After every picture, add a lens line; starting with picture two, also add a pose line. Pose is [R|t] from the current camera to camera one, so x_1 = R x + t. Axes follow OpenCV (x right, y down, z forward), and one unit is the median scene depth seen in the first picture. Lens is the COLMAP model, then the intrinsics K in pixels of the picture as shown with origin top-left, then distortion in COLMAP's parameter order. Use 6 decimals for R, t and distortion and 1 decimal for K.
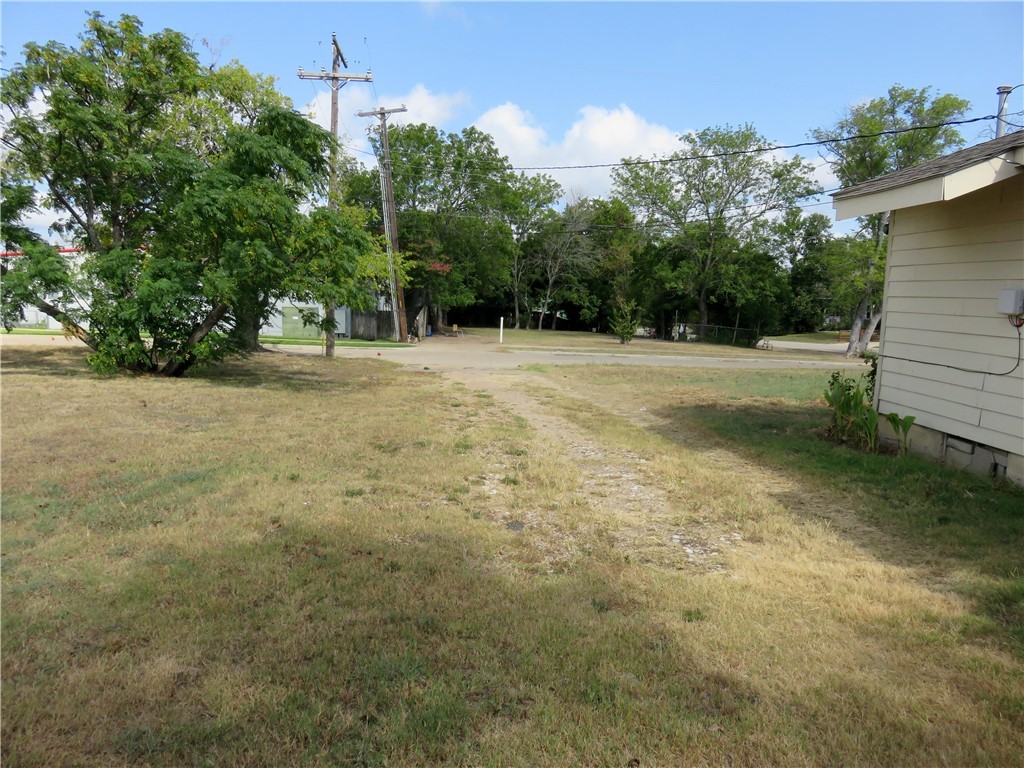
lens RADIAL K [[777.2, 0, 535.4], [0, 777.2, 380.8], [0, 0, 1]] dist [-0.018802, 0.005941]
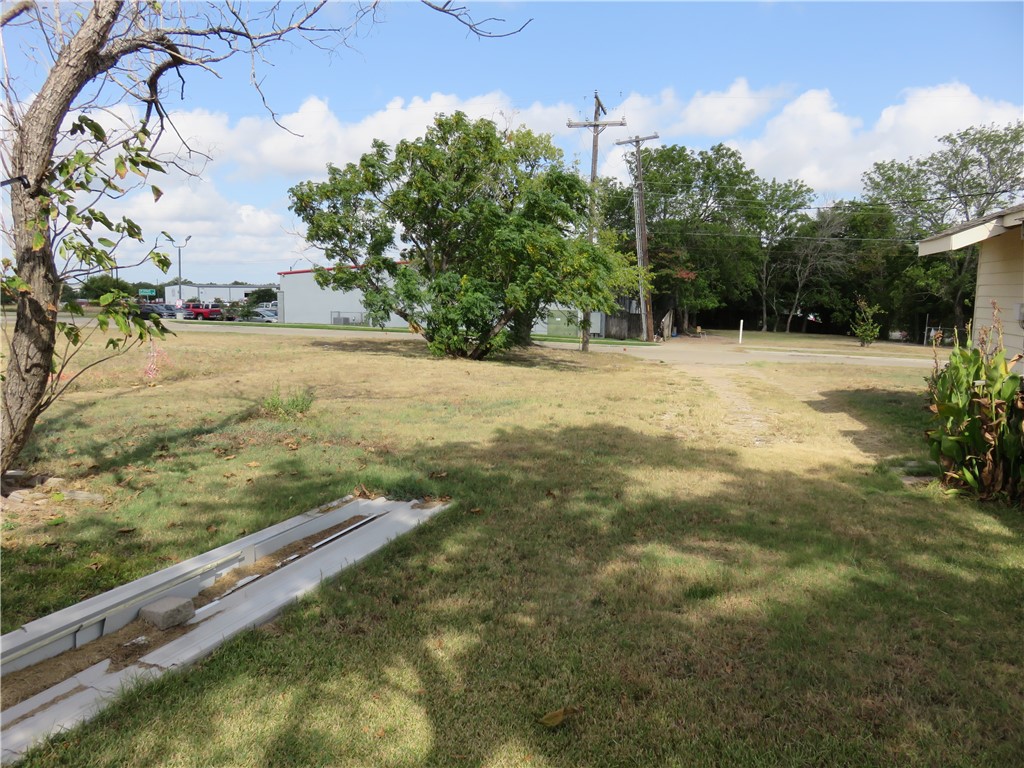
lens RADIAL K [[777.2, 0, 512.6], [0, 777.2, 382.6], [0, 0, 1]] dist [-0.018802, 0.005941]
pose [[0.937332, 0.033129, -0.346859, 0.032885], [-0.033182, 0.999433, 0.005788, 0.008962], [0.346854, 0.006084, 0.937899, -0.114036]]
